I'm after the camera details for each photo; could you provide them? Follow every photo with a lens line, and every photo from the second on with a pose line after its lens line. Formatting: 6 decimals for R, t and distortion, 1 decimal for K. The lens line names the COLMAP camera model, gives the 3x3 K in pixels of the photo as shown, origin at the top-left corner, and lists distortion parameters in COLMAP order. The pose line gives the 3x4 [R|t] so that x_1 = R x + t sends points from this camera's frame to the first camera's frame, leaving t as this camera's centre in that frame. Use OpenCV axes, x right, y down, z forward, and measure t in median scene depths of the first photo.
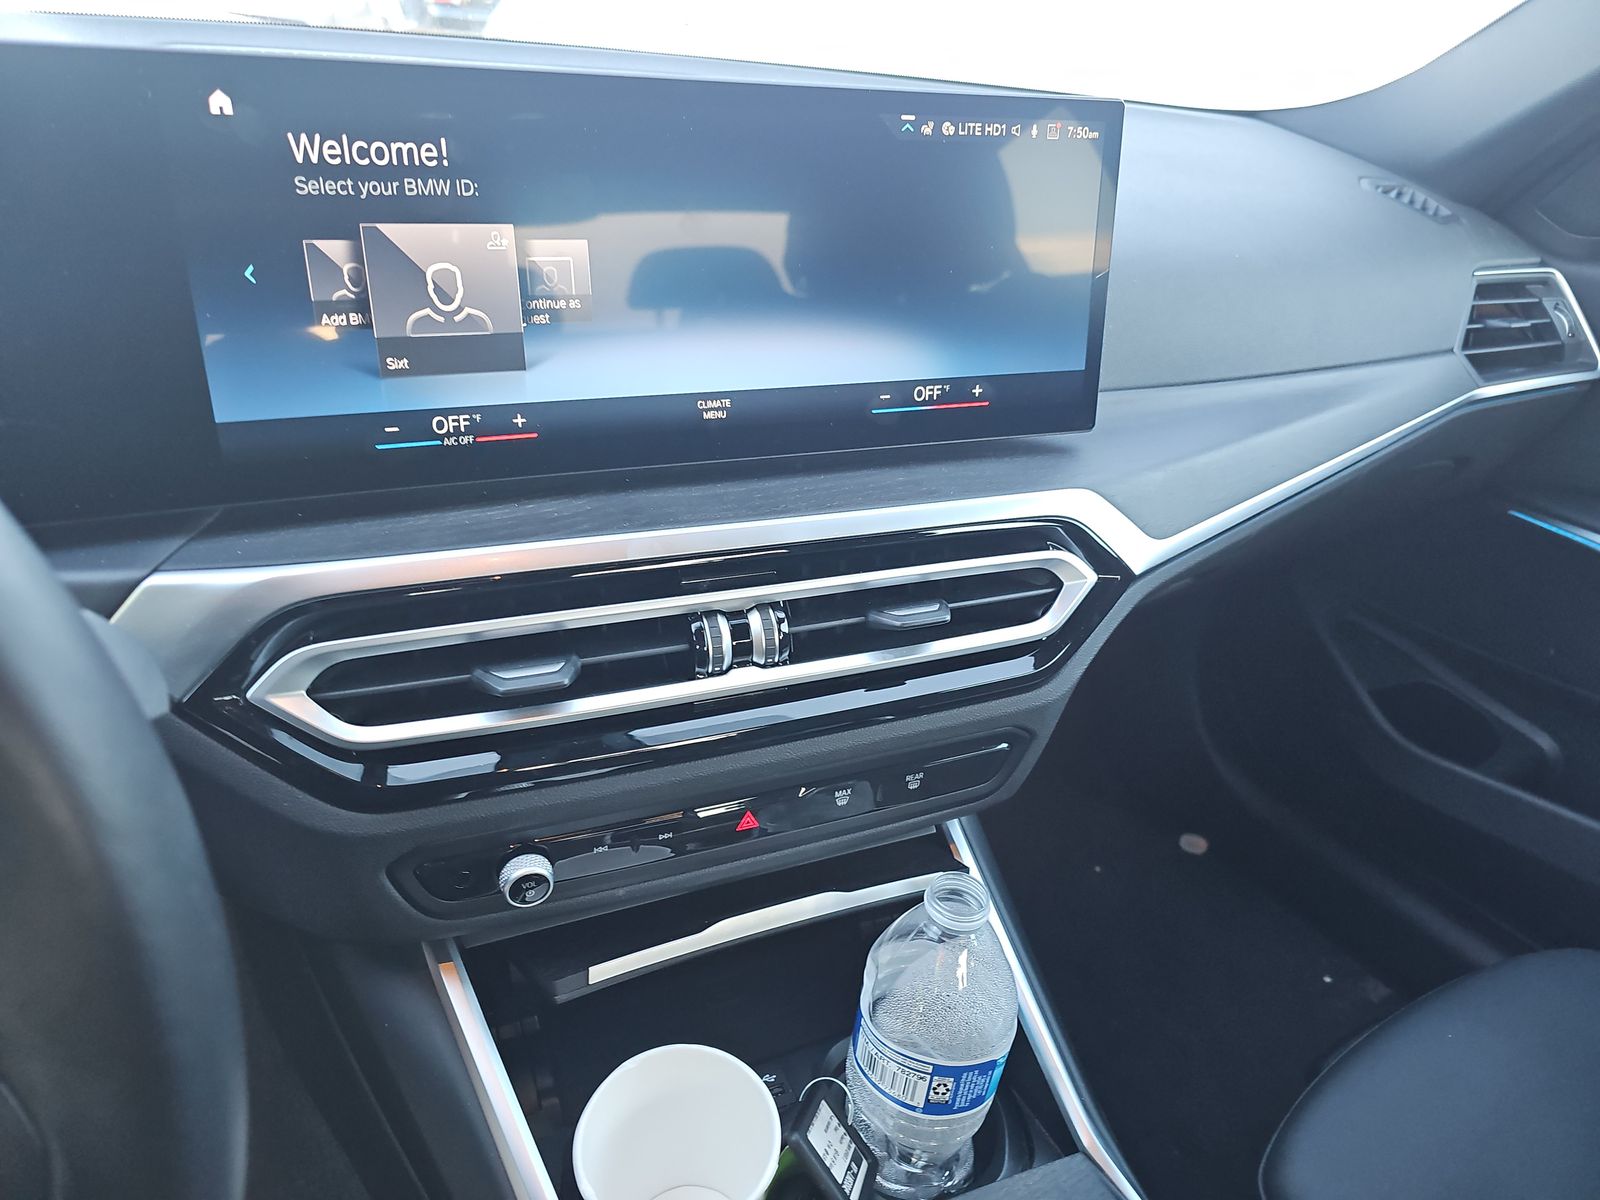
lens RADIAL K [[1093.6, 0, 810.3], [0, 1093.6, 606.0], [0, 0, 1]] dist [0.041981, -0.021424]
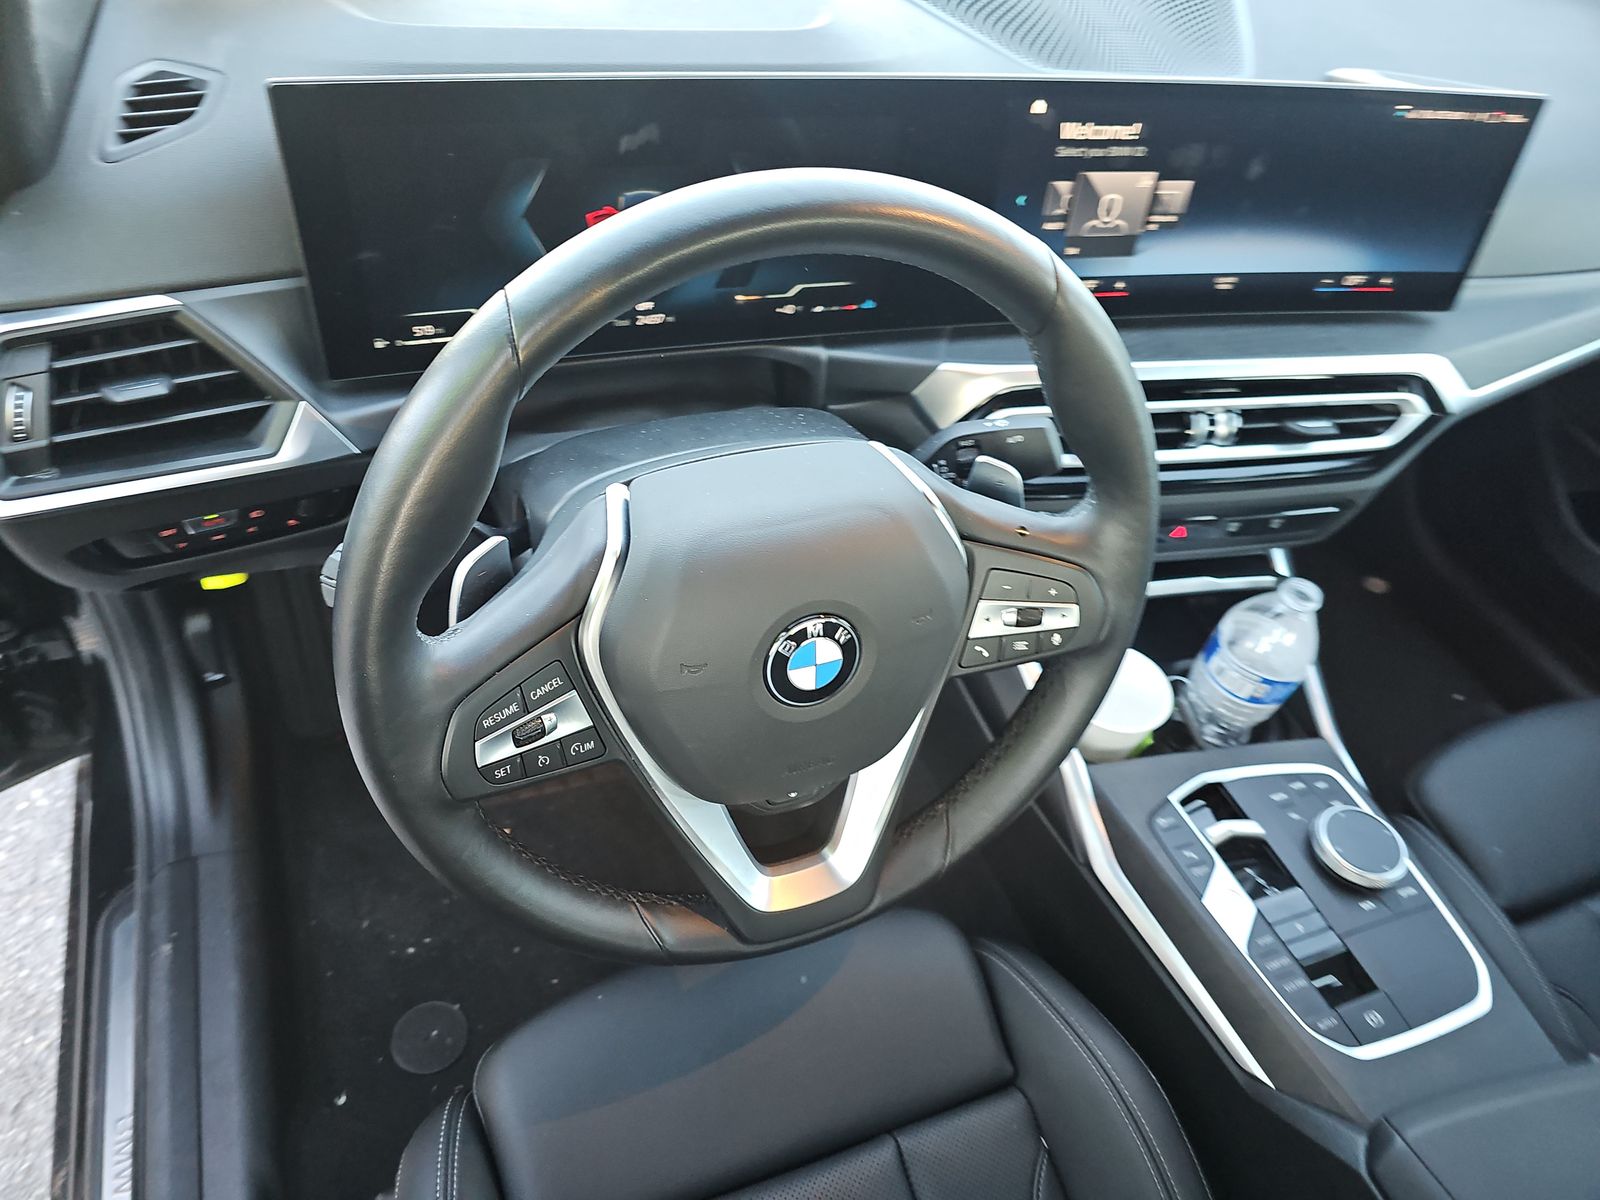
lens RADIAL K [[1093.6, 0, 788.9], [0, 1093.6, 626.6], [0, 0, 1]] dist [0.041981, -0.021424]
pose [[0.983982, 0.156531, -0.085306, -0.505712], [-0.124283, 0.945421, 0.301219, -0.111373], [0.127801, -0.285792, 0.949731, -0.787762]]
